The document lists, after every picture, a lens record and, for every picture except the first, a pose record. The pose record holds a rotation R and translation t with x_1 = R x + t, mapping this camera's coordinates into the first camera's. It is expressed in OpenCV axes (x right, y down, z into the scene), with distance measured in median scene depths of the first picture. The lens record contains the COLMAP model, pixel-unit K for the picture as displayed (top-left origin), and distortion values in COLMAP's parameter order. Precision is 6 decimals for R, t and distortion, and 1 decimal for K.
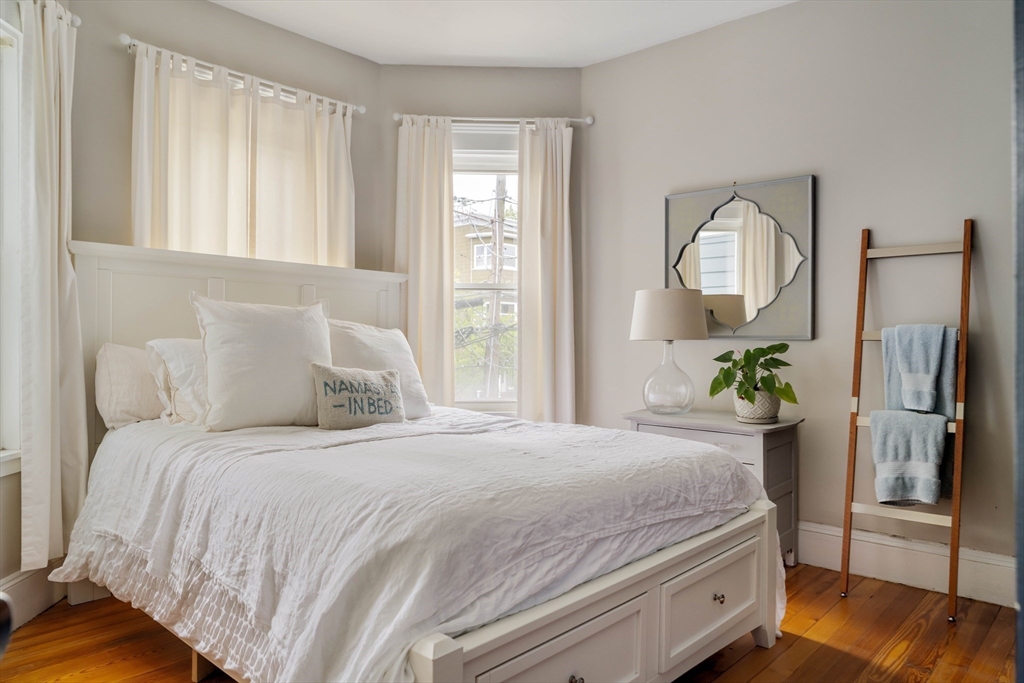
lens RADIAL K [[701.7, 0, 512.0], [0, 701.7, 341.5], [0, 0, 1]] dist [-0.000363, -0.000058]
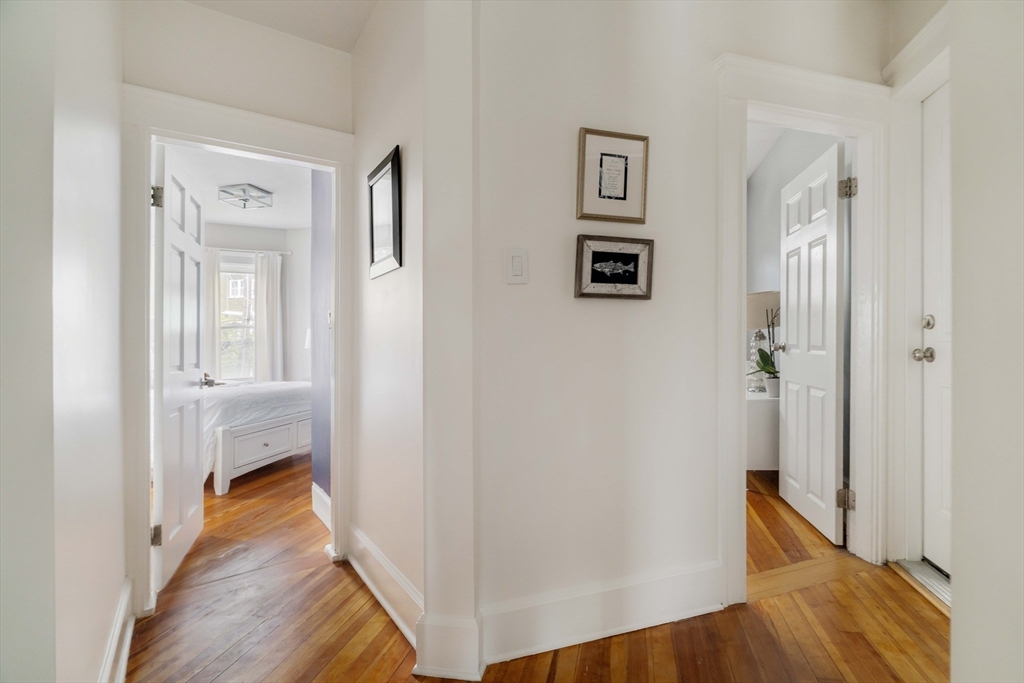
lens RADIAL K [[464.9, 0, 512.7], [0, 464.9, 334.4], [0, 0, 1]] dist [-0.002298, 0.000607]
pose [[0.880683, -0.003525, 0.473694, 0.031082], [0.016683, 0.999583, -0.023580, -0.001272], [-0.473413, 0.028669, 0.880374, -0.688717]]
